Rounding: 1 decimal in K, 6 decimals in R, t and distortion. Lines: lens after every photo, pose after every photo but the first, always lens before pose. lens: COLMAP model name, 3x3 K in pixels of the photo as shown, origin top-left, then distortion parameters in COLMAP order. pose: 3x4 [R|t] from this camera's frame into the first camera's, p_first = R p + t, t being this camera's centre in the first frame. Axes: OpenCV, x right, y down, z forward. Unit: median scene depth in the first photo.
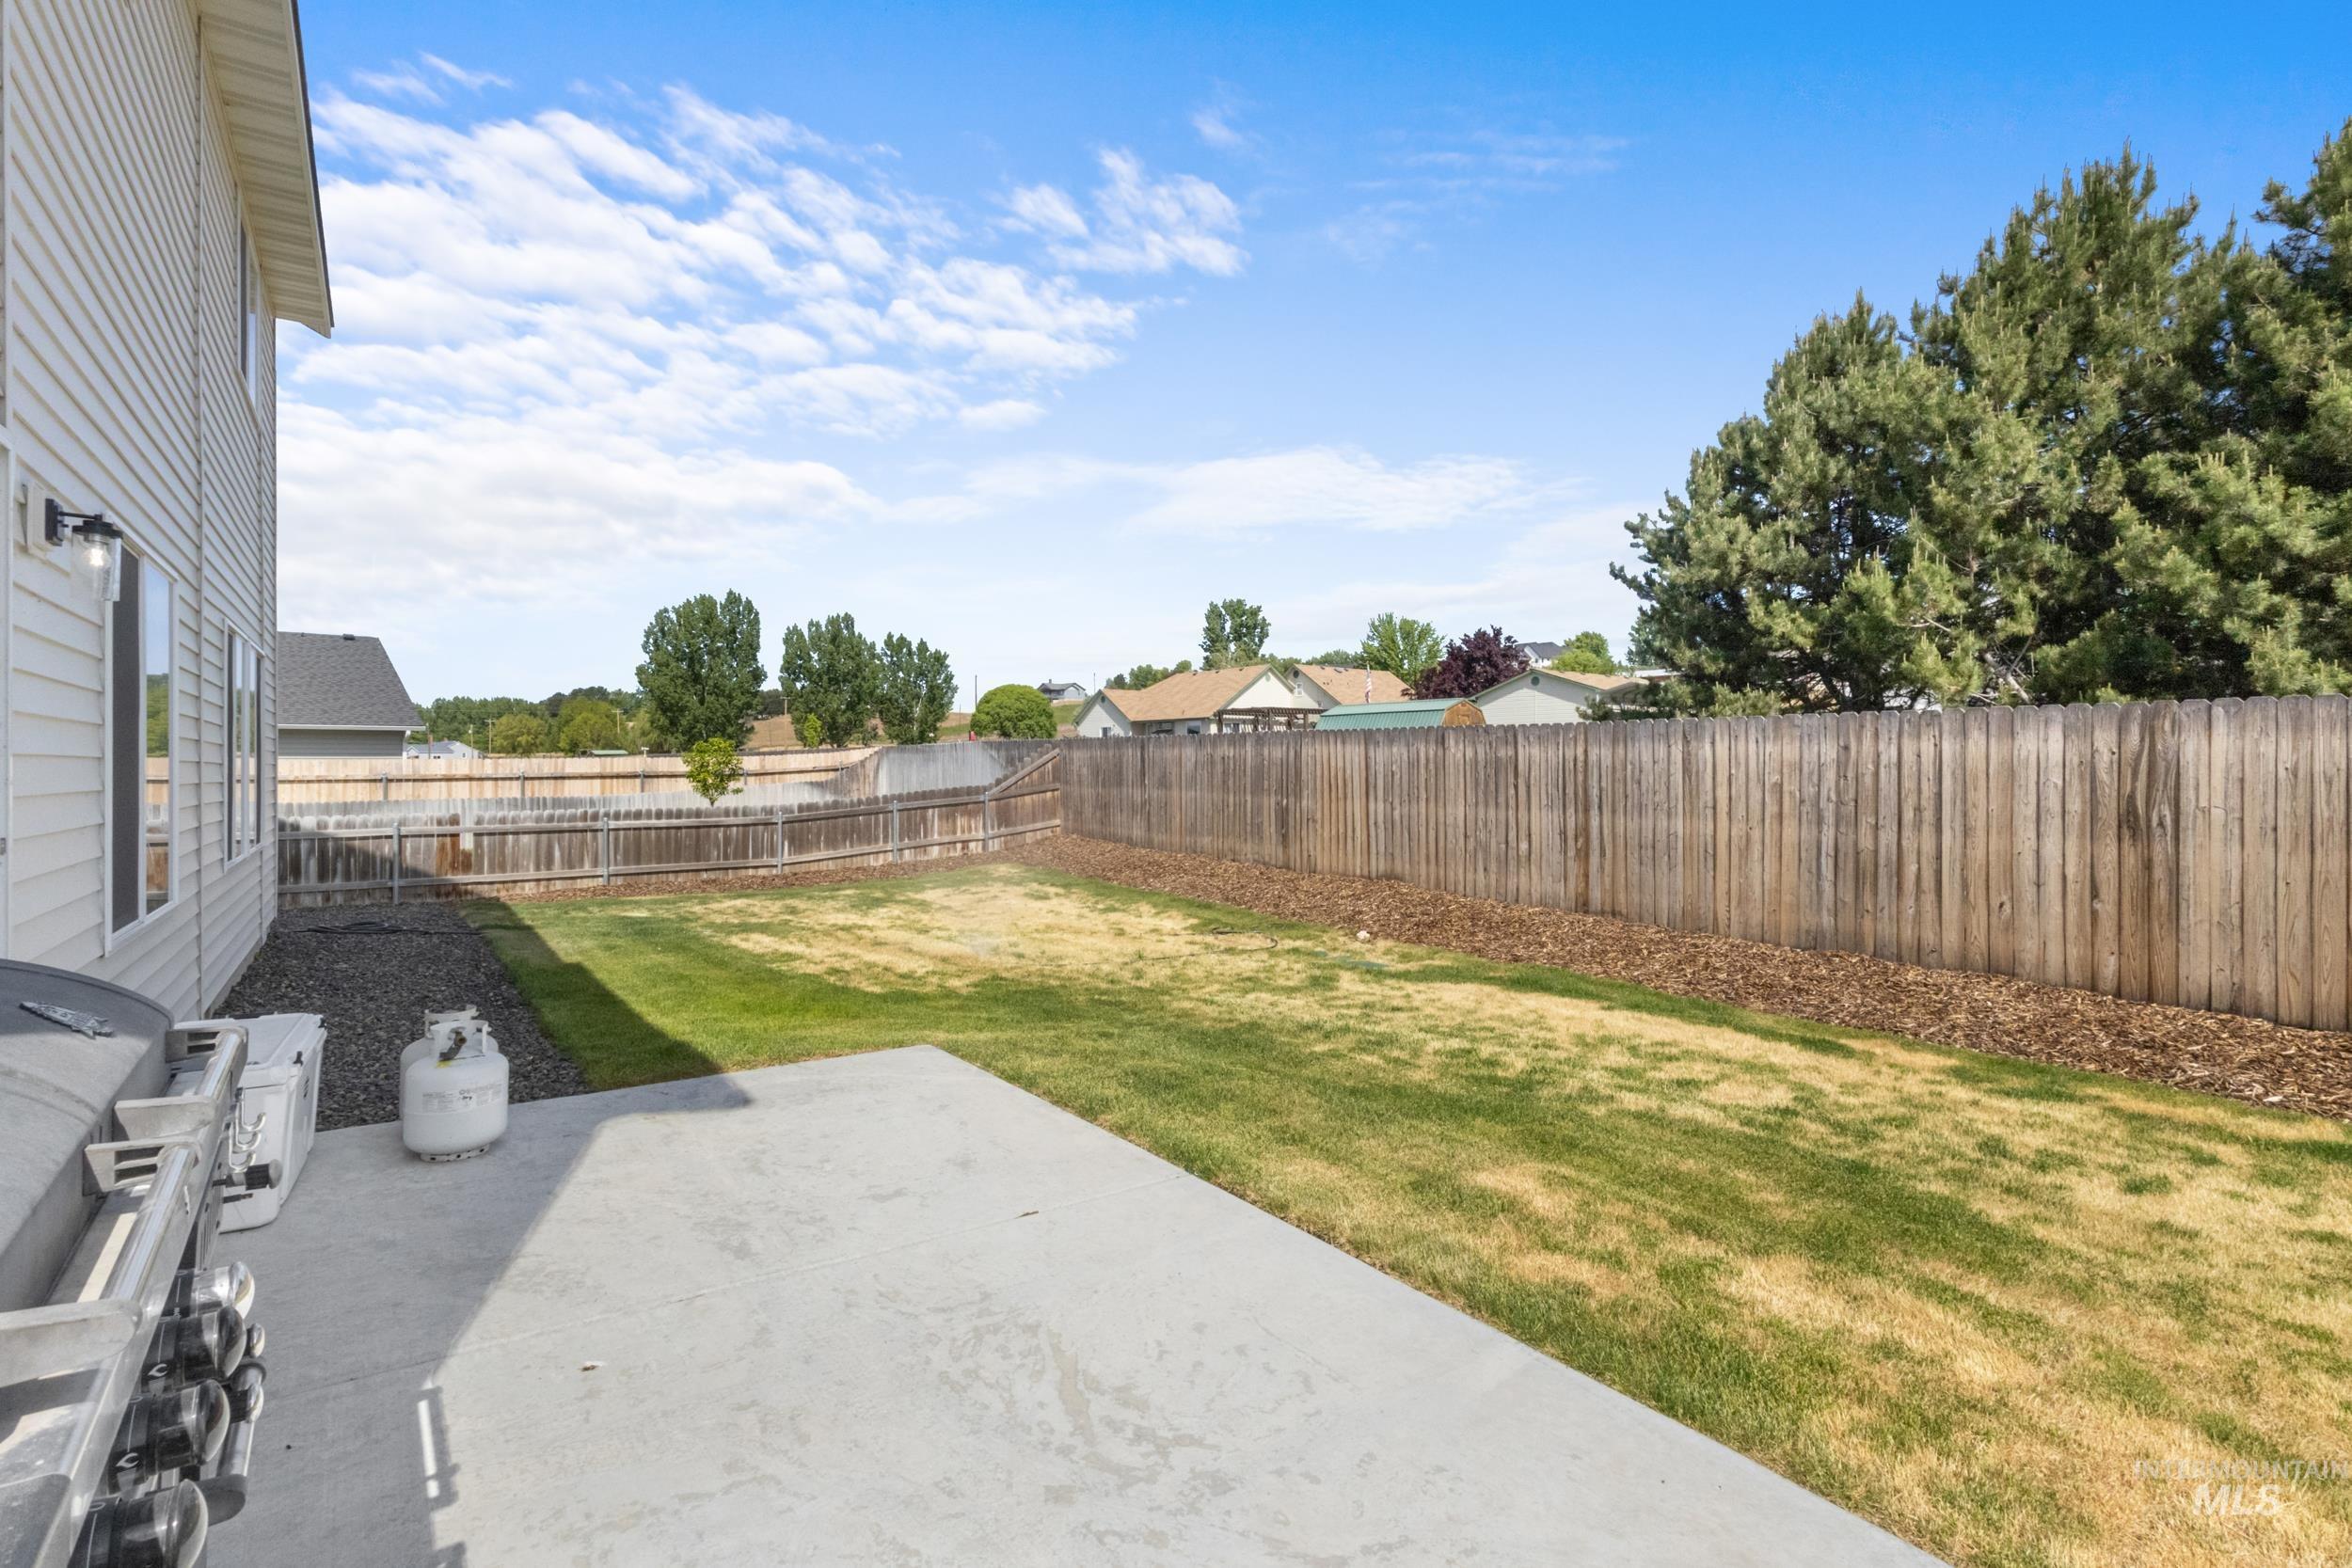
lens RADIAL K [[1093.9, 0, 1156.9], [0, 1093.9, 774.3], [0, 0, 1]] dist [0.006241, 0.000995]
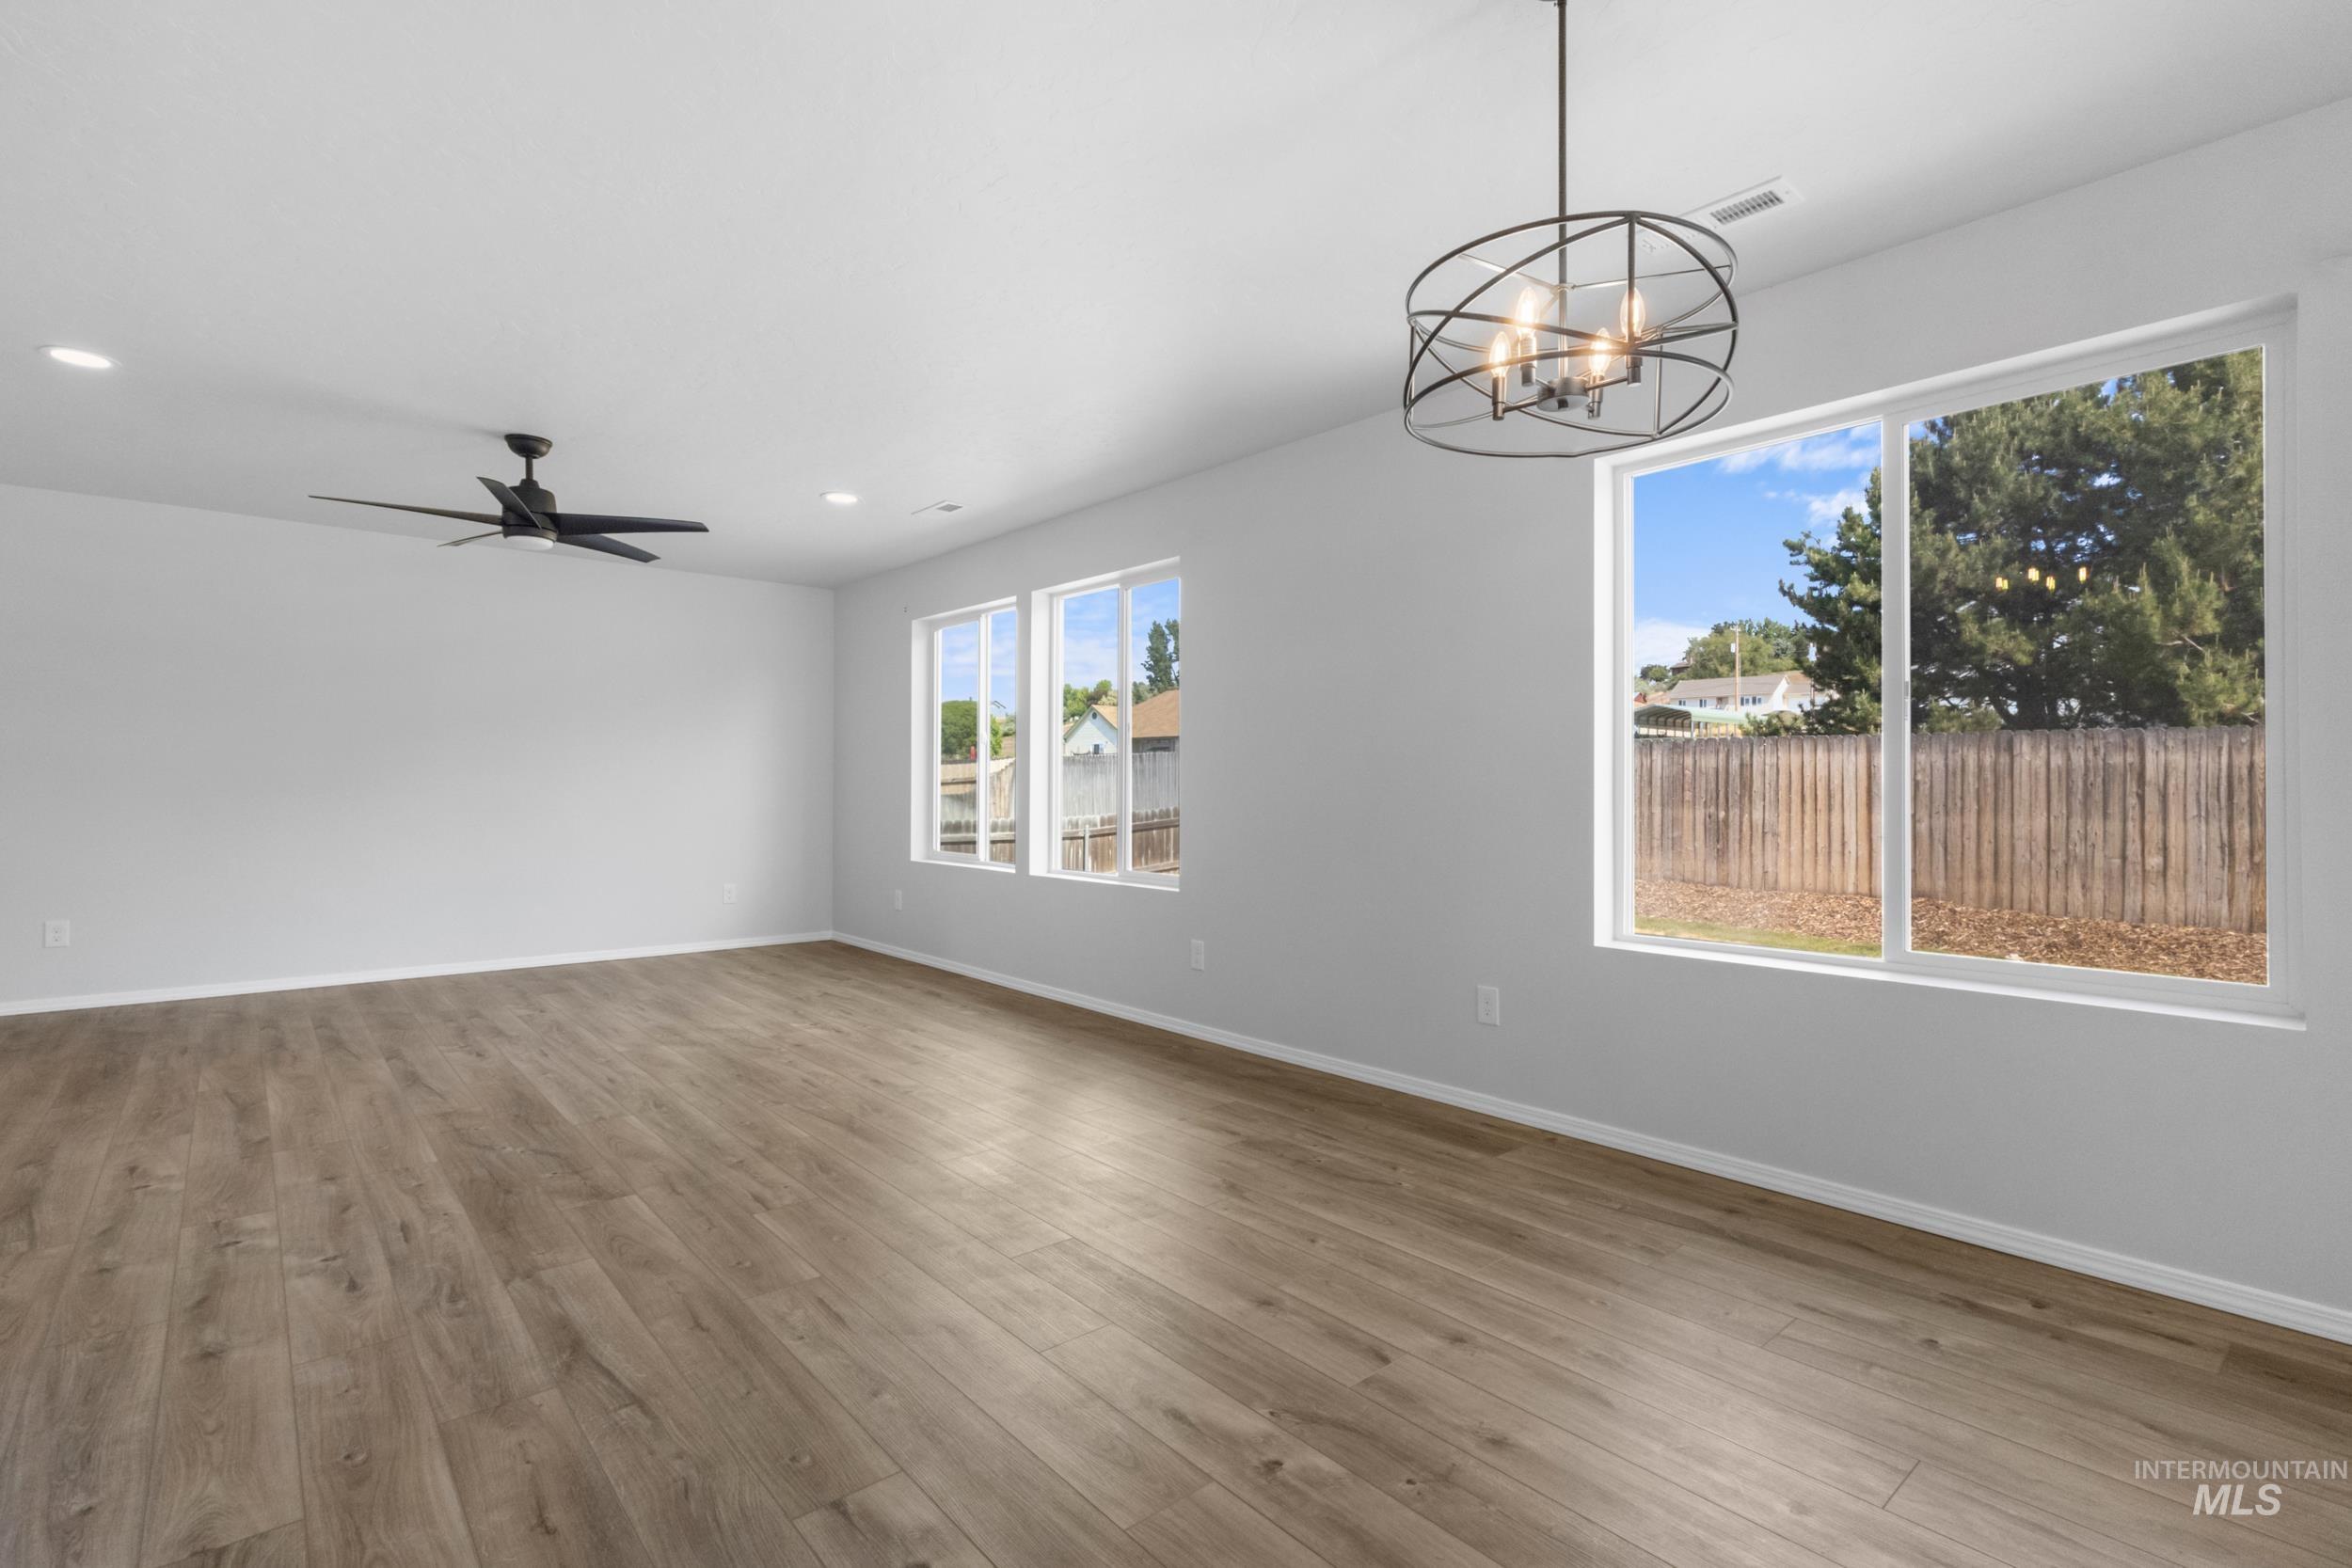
lens RADIAL K [[1093.9, 0, 1177.8], [0, 1093.9, 782.2], [0, 0, 1]] dist [0.006241, 0.000995]
pose [[0.996285, 0.006281, 0.085883, -0.347461], [-0.005333, 0.999922, -0.011262, 0.008698], [-0.085947, 0.010762, 0.996242, 0.088477]]
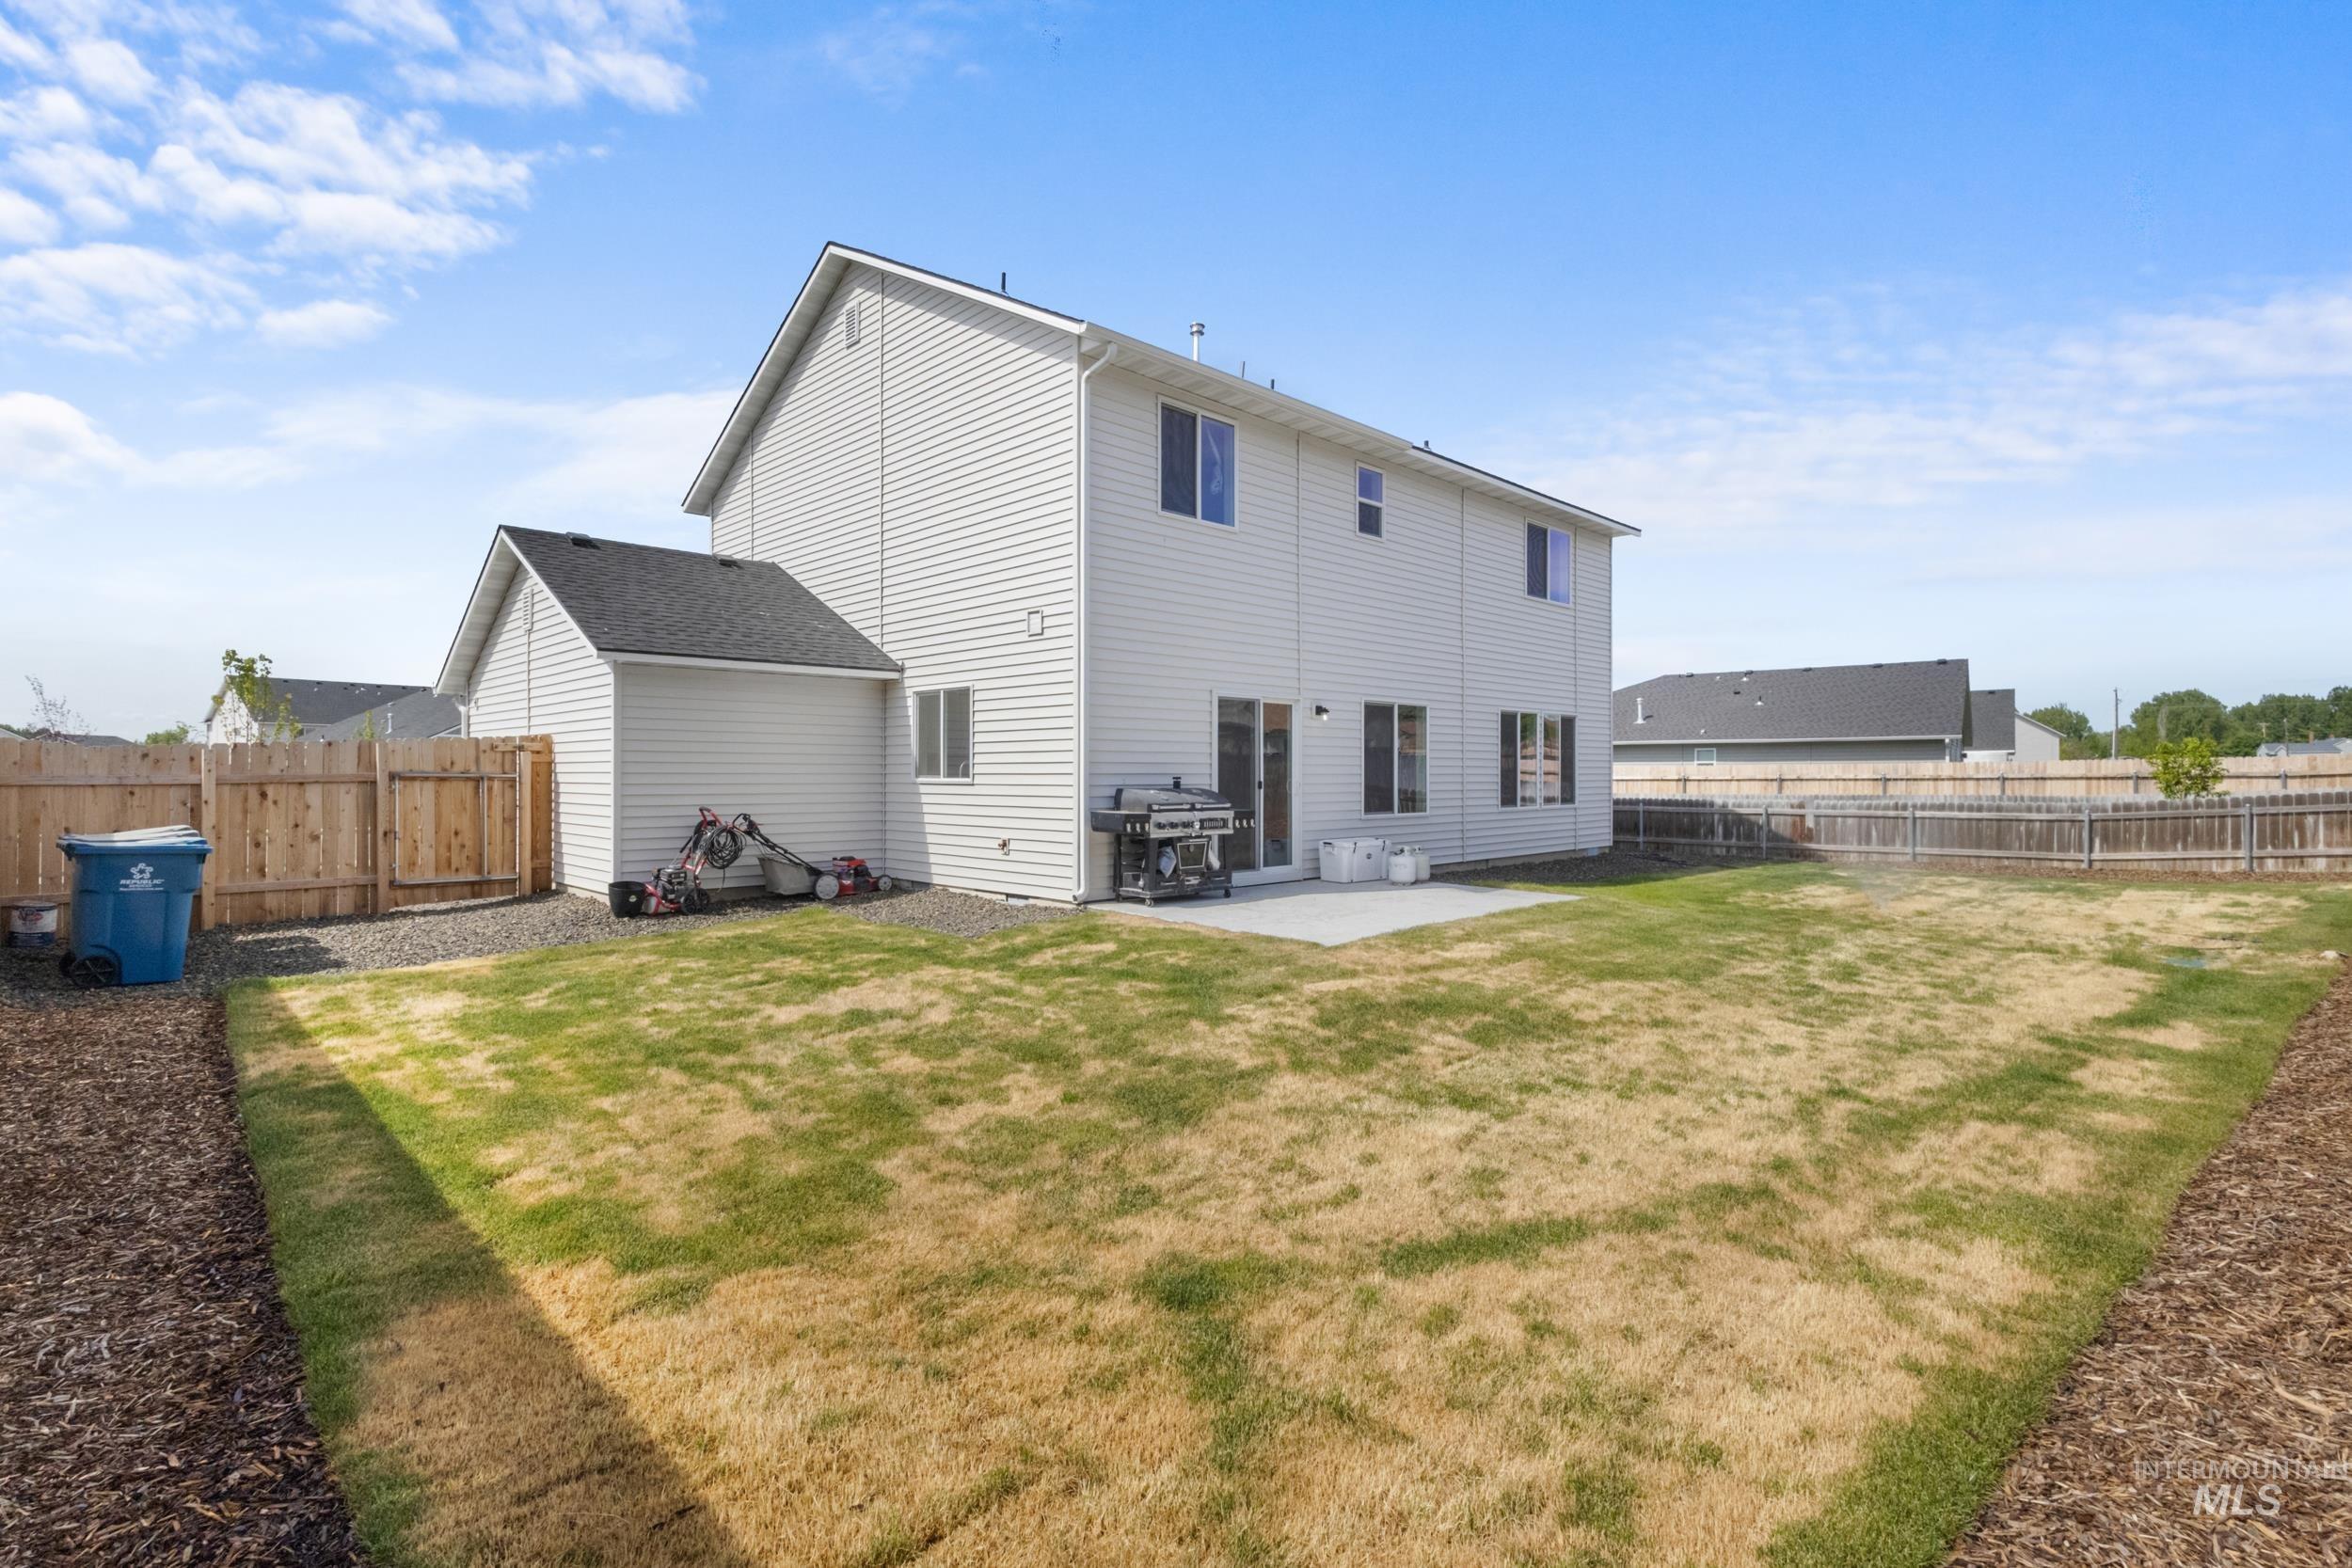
lens RADIAL K [[1093.9, 0, 1174.6], [0, 1093.9, 777.1], [0, 0, 1]] dist [0.006241, 0.000995]
pose [[0.157956, 0.005238, -0.987432, 0.573062], [-0.004559, 0.999979, 0.004575, 0.001027], [0.987436, 0.003779, 0.157977, -0.046283]]
